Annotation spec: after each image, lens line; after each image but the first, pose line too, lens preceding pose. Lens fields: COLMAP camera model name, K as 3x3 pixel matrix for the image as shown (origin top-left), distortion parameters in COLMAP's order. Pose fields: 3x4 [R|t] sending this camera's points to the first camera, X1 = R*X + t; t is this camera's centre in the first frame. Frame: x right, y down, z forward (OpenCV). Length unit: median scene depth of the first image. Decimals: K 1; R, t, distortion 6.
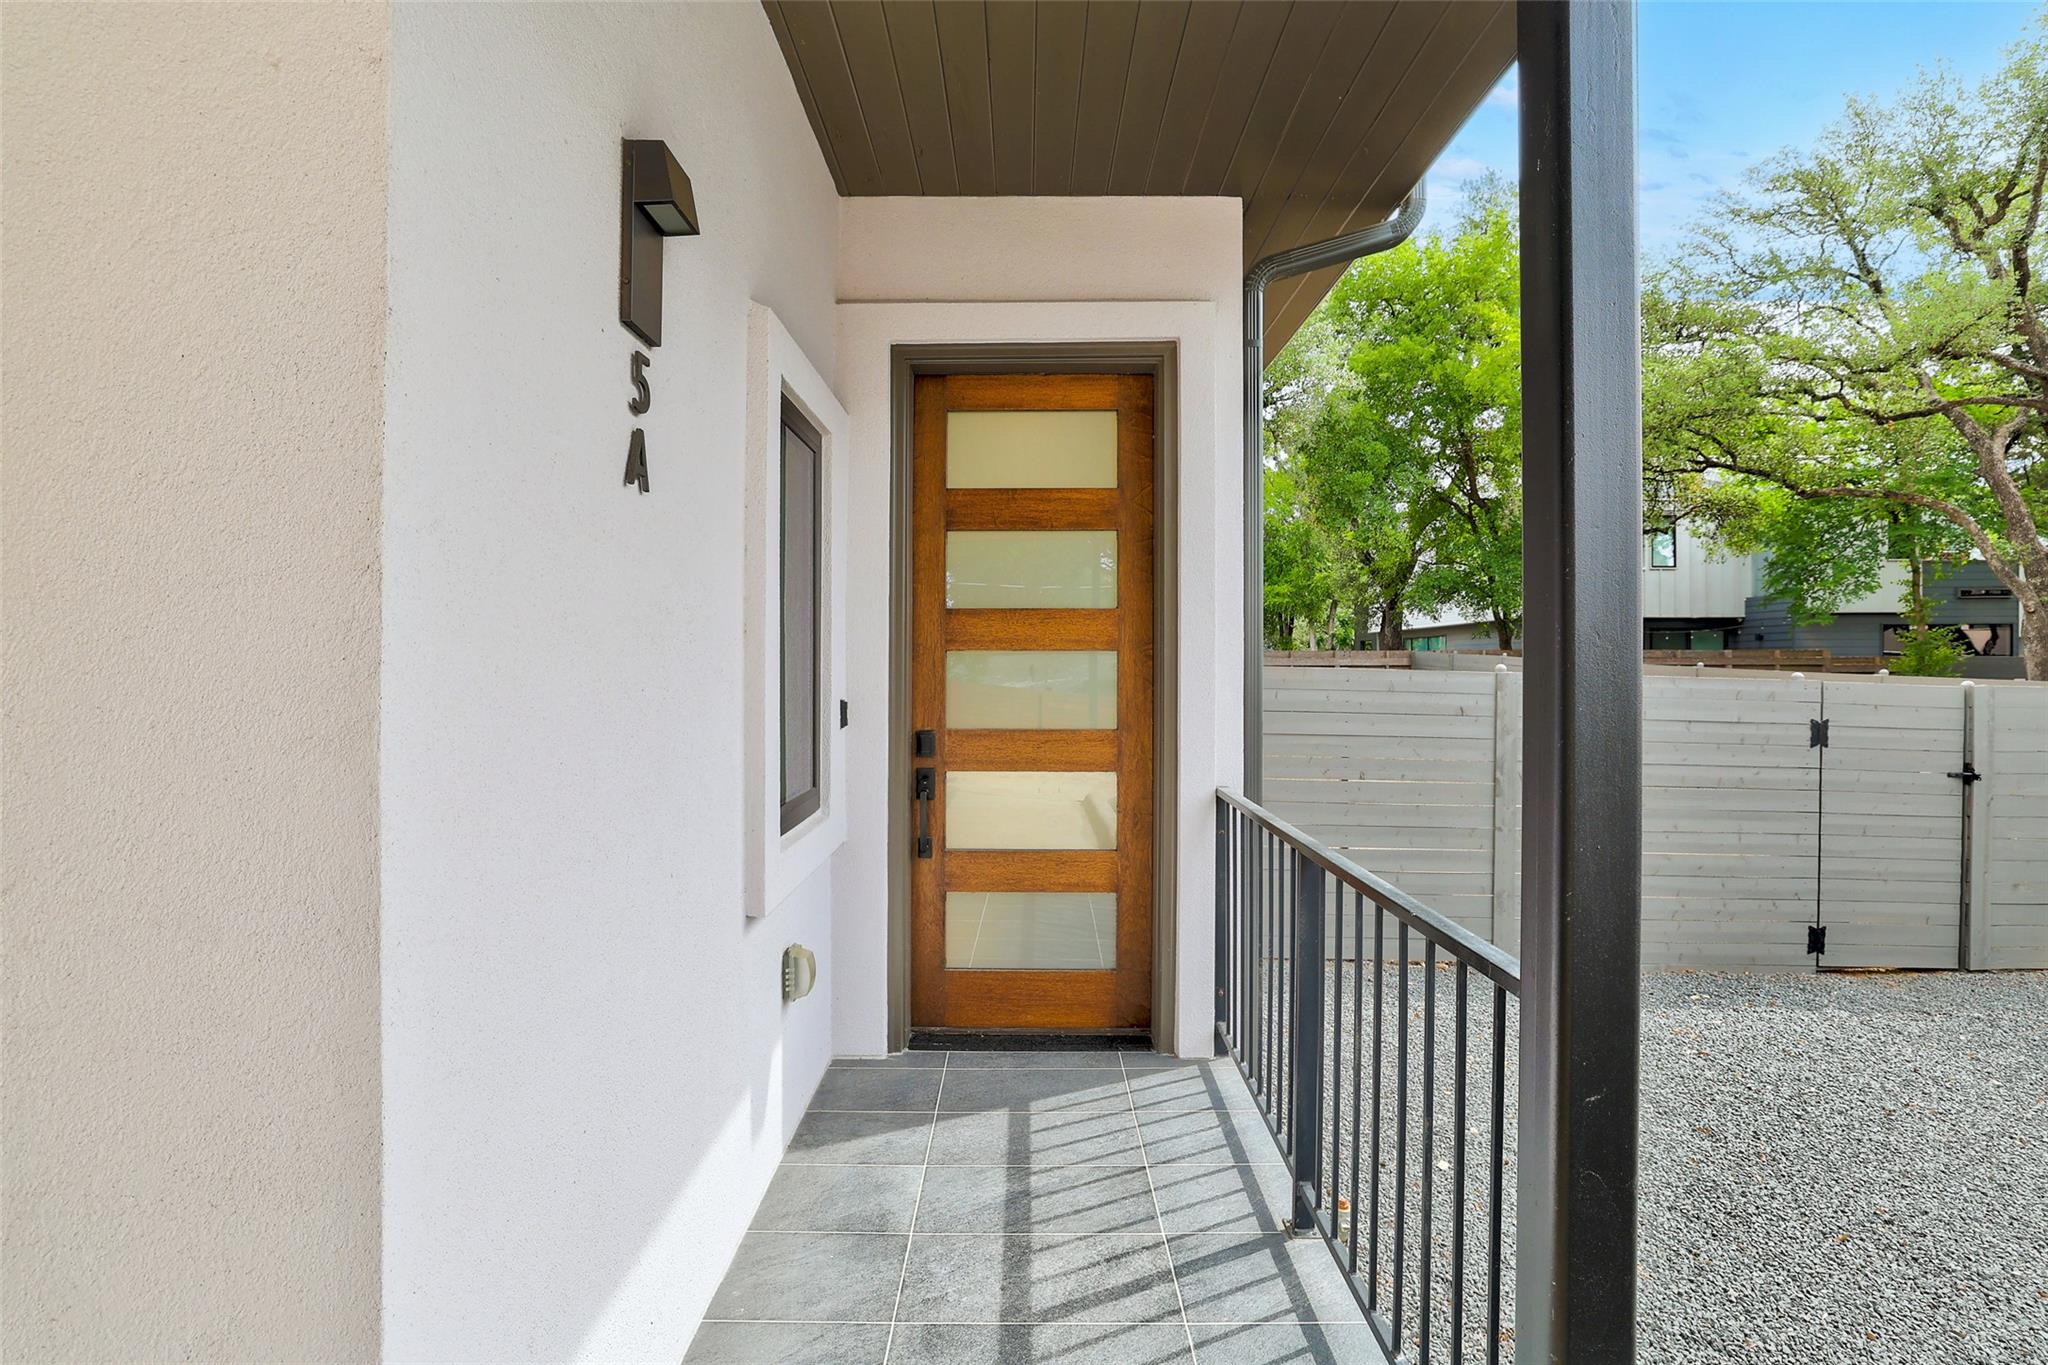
lens RADIAL K [[889.7, 0, 1013.2], [0, 889.7, 671.5], [0, 0, 1]] dist [-0.031259, 0.006010]
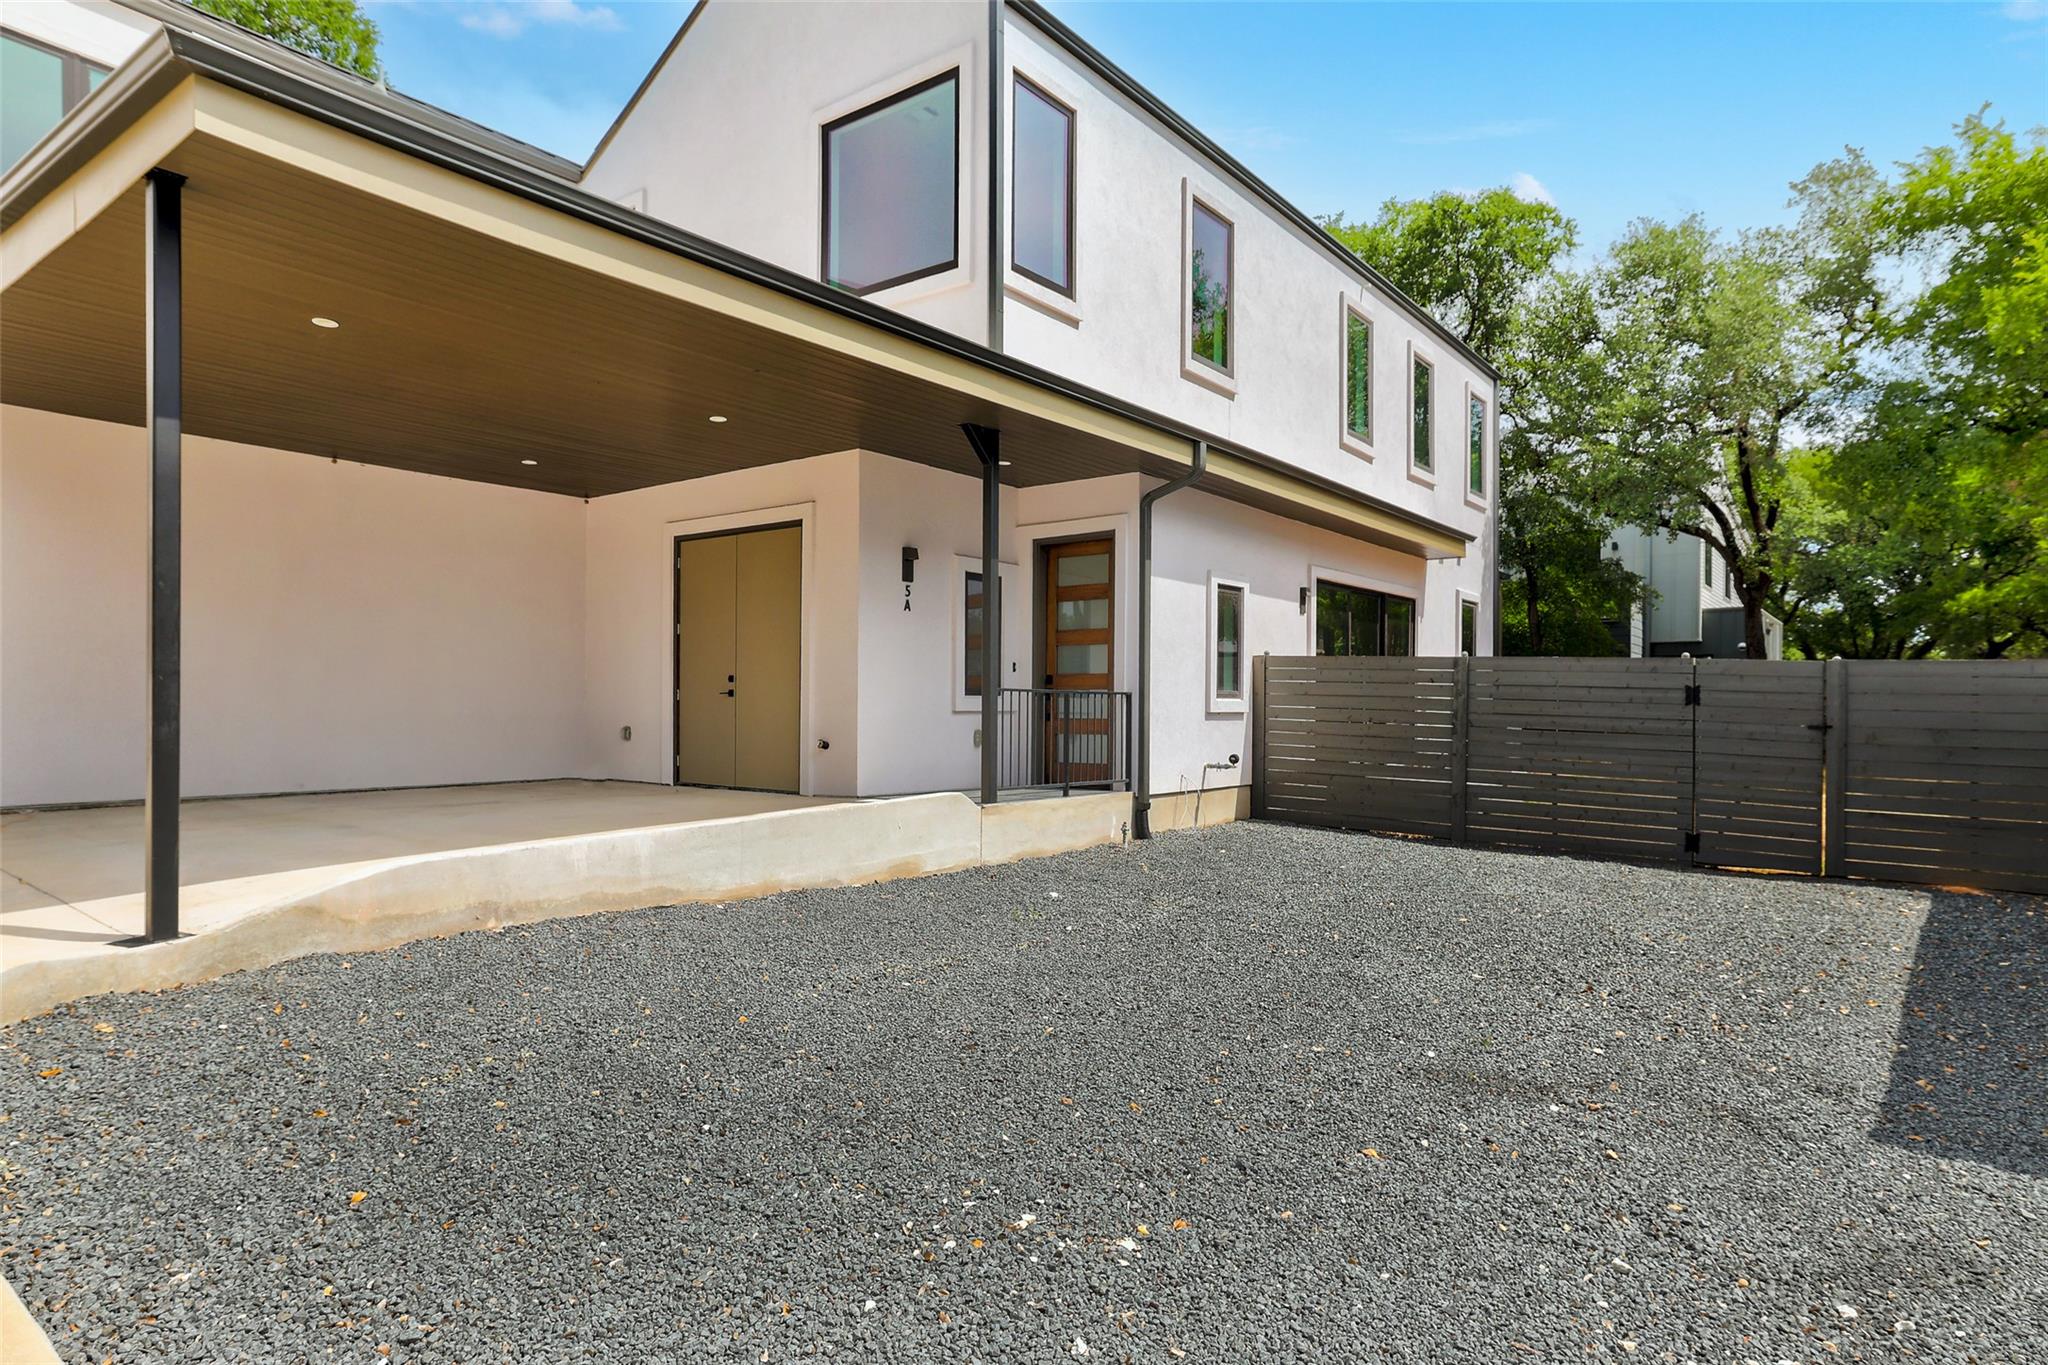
lens RADIAL K [[1165.2, 0, 1024.2], [0, 1165.2, 689.9], [0, 0, 1]] dist [-0.000981, -0.000117]
pose [[0.806499, -0.001856, -0.591232, 1.168557], [-0.009265, 0.999833, -0.015777, 0.101393], [0.591163, 0.018202, 0.806347, -1.152223]]
